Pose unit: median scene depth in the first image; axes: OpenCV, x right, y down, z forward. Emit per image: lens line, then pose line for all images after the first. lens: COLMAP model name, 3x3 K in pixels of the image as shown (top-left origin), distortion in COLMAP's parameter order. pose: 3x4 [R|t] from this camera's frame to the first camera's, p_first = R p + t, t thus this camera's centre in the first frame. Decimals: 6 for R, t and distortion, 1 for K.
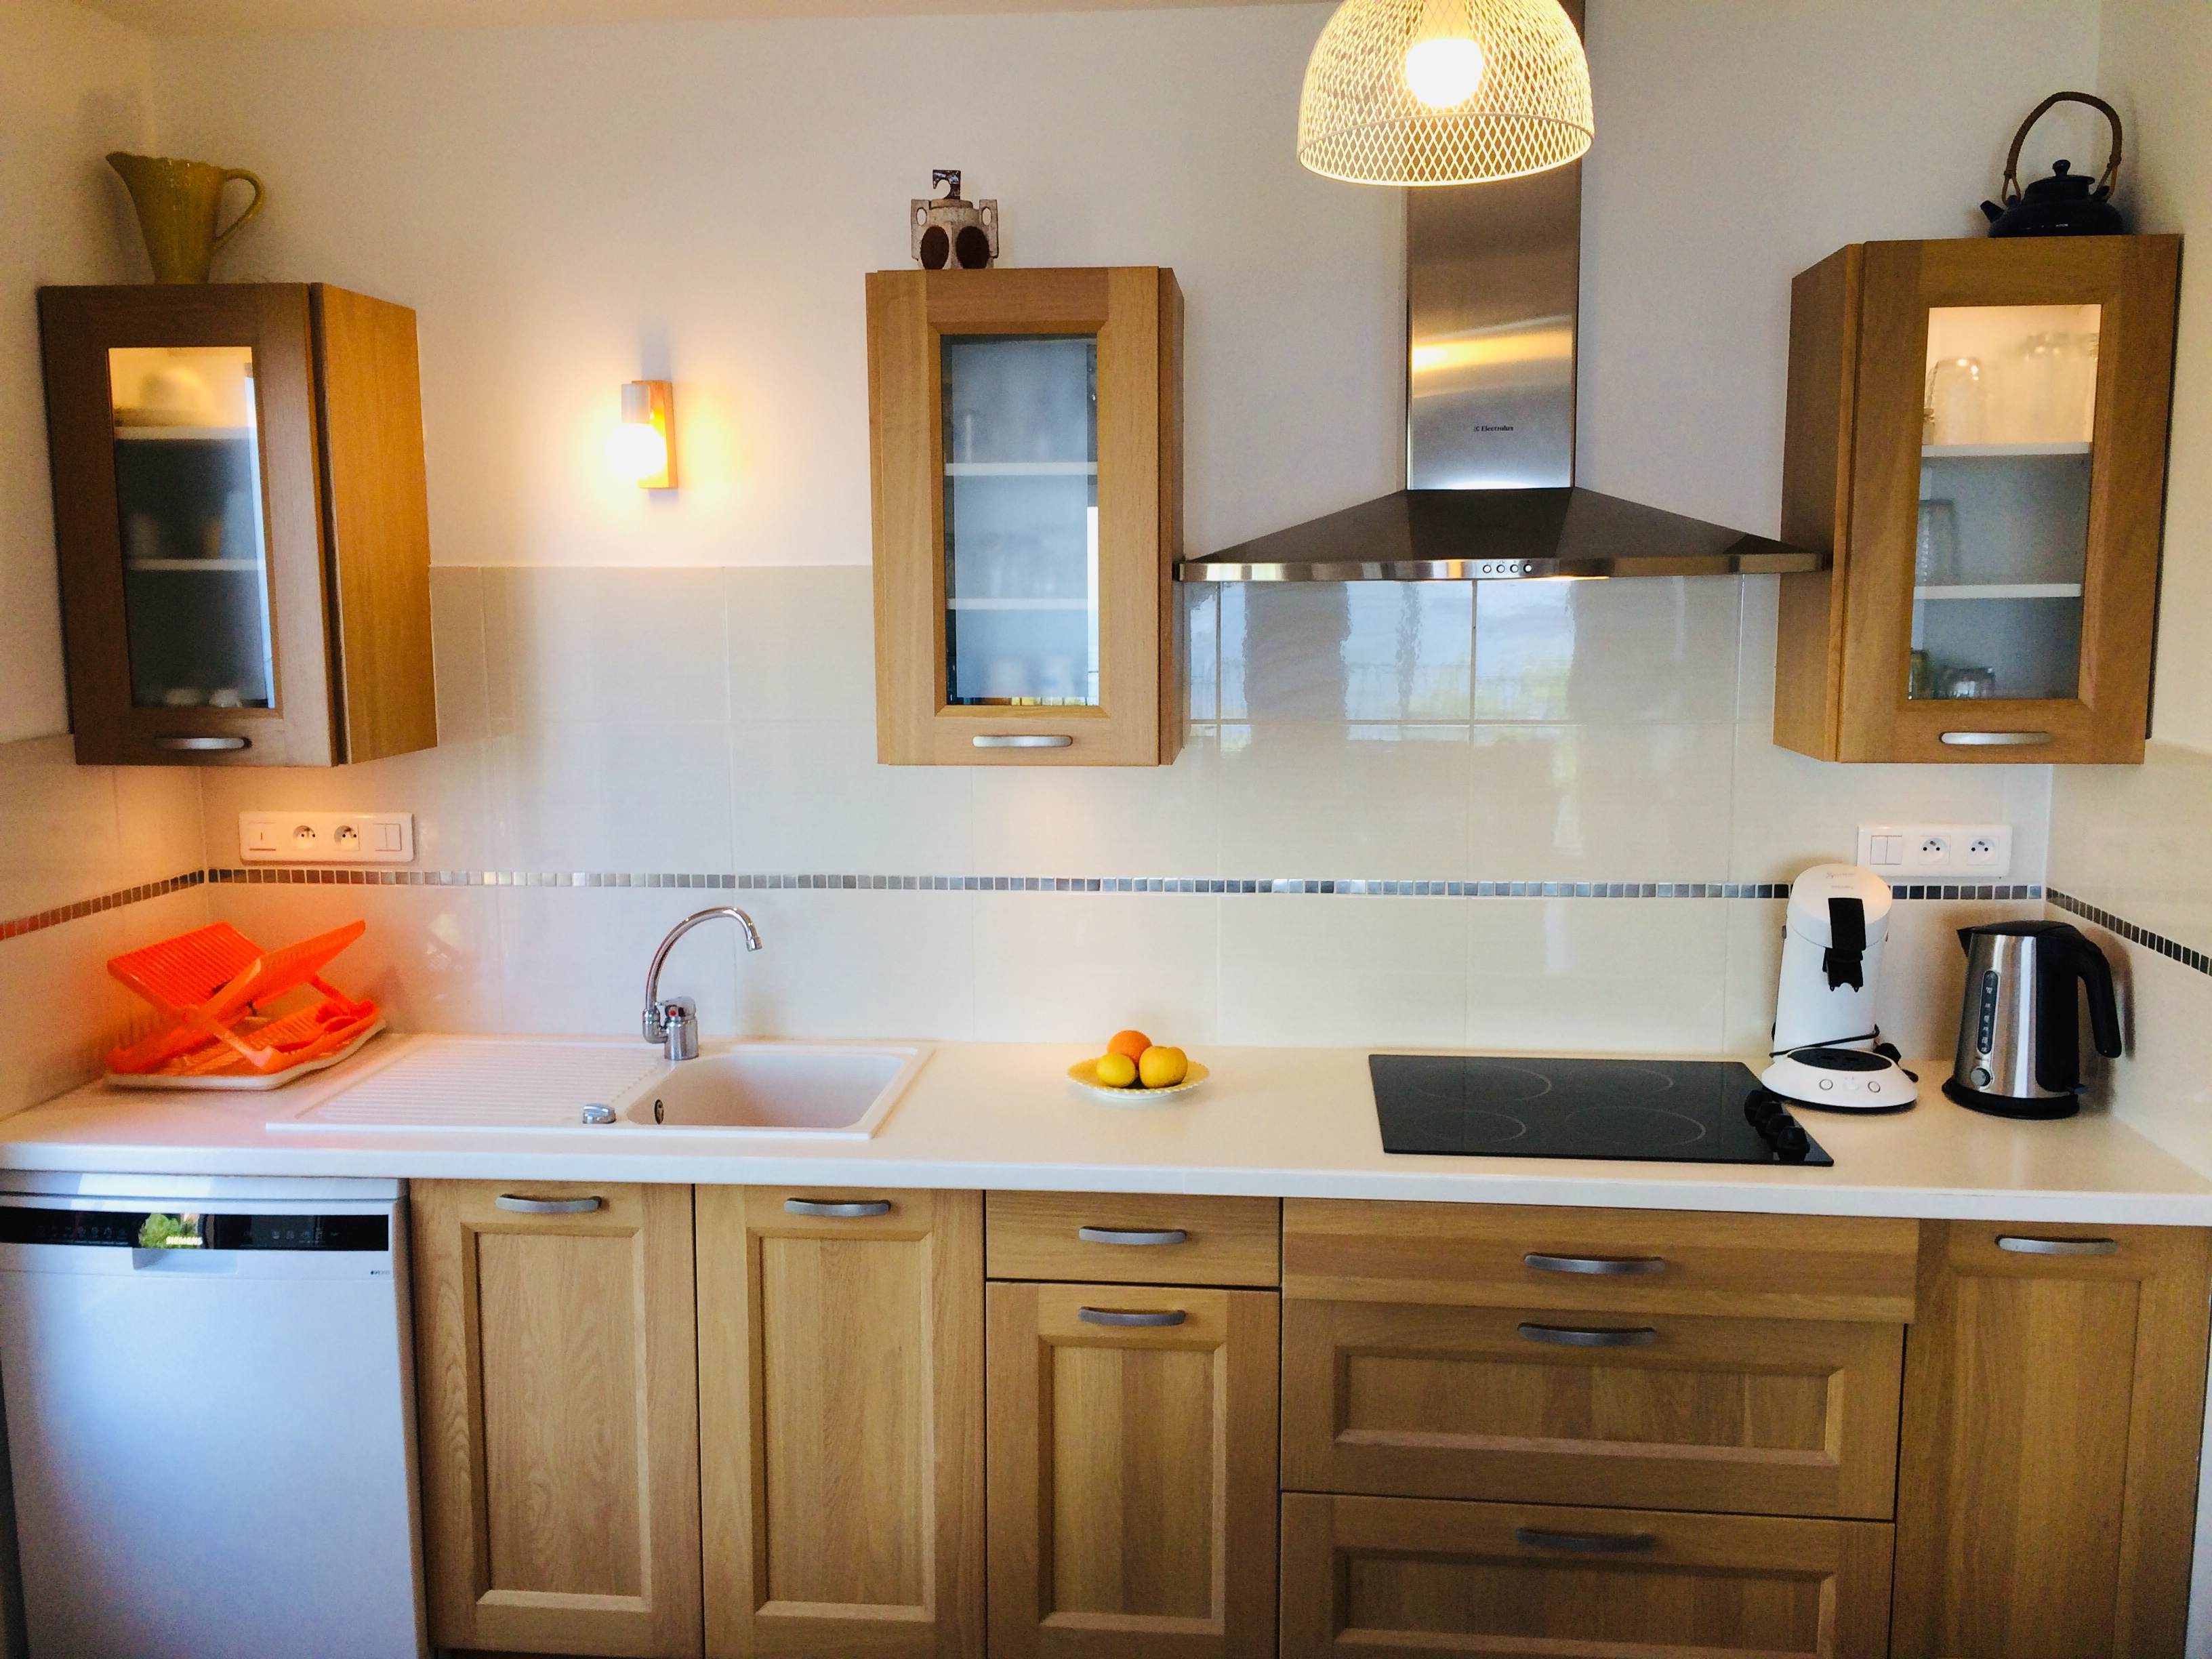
lens RADIAL K [[1883.0, 0, 1106.0], [0, 1883.0, 829.5], [0, 0, 1]] dist [0.073008, -0.103842]
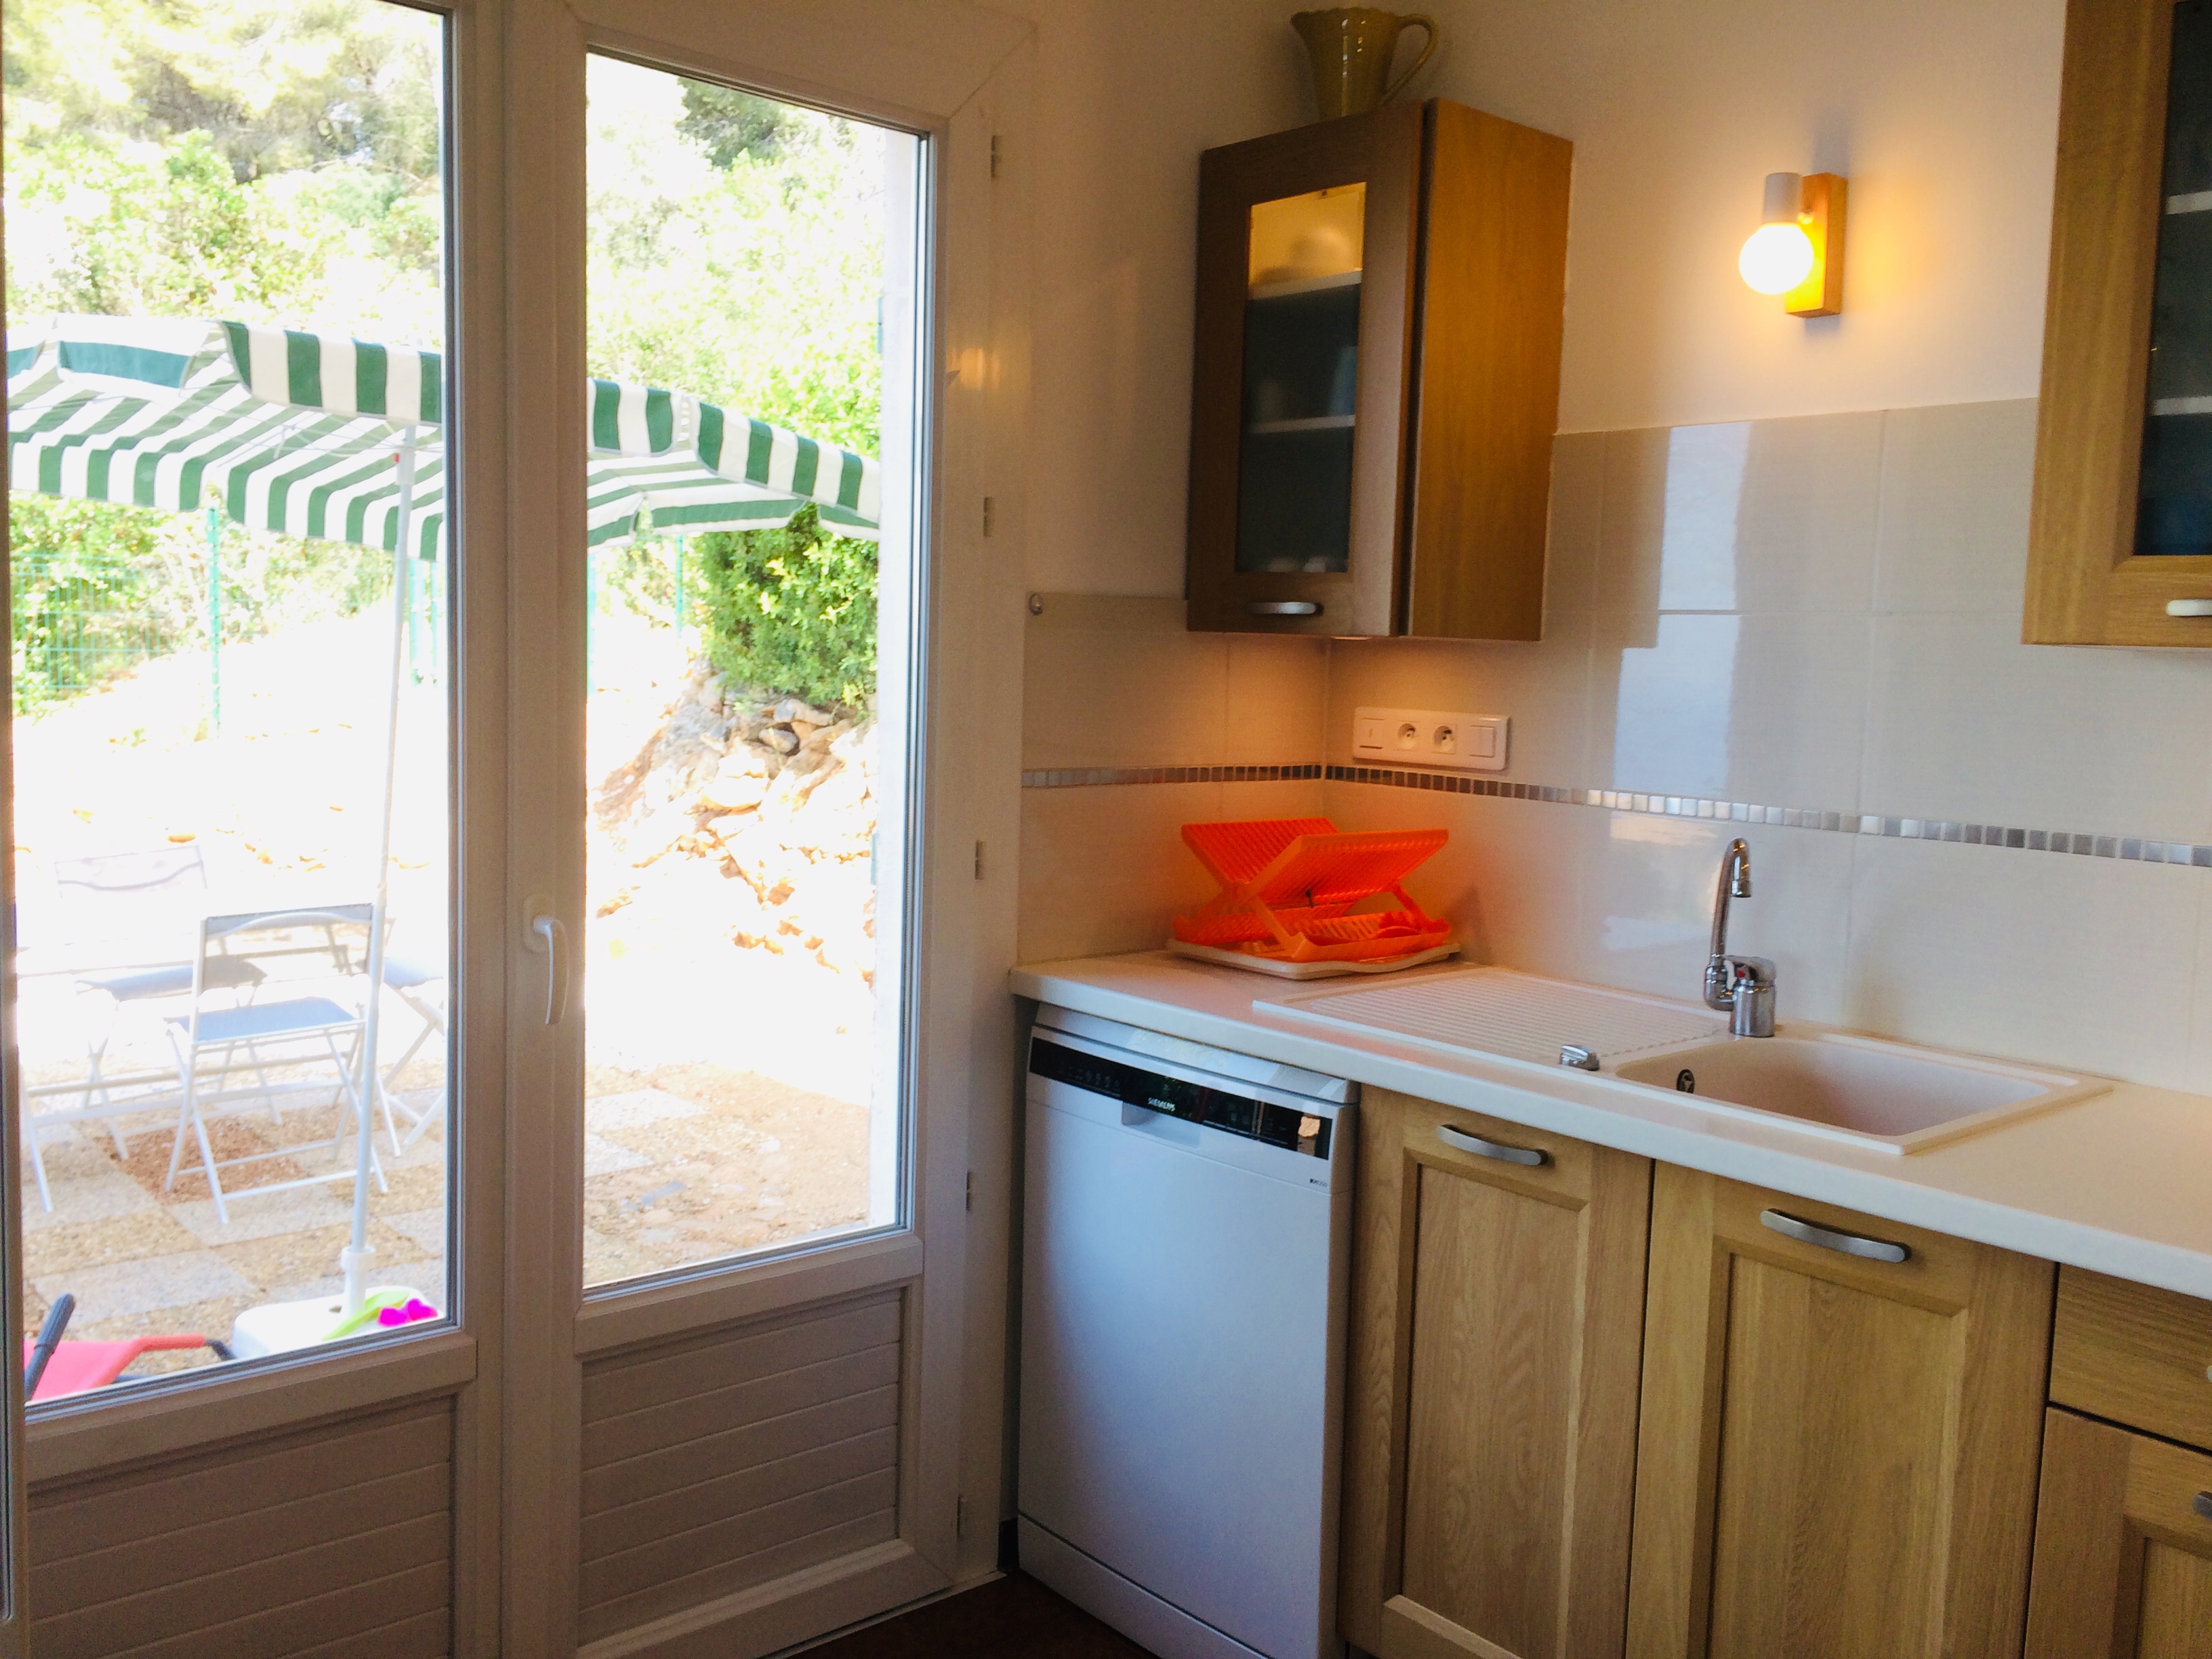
lens RADIAL K [[1883.0, 0, 1106.0], [0, 1883.0, 829.5], [0, 0, 1]] dist [0.073008, -0.103842]
pose [[0.720772, 0.093624, -0.686821, 0.131165], [-0.128400, 0.991722, 0.000440, 0.080010], [0.681177, 0.087871, 0.726827, 0.271698]]
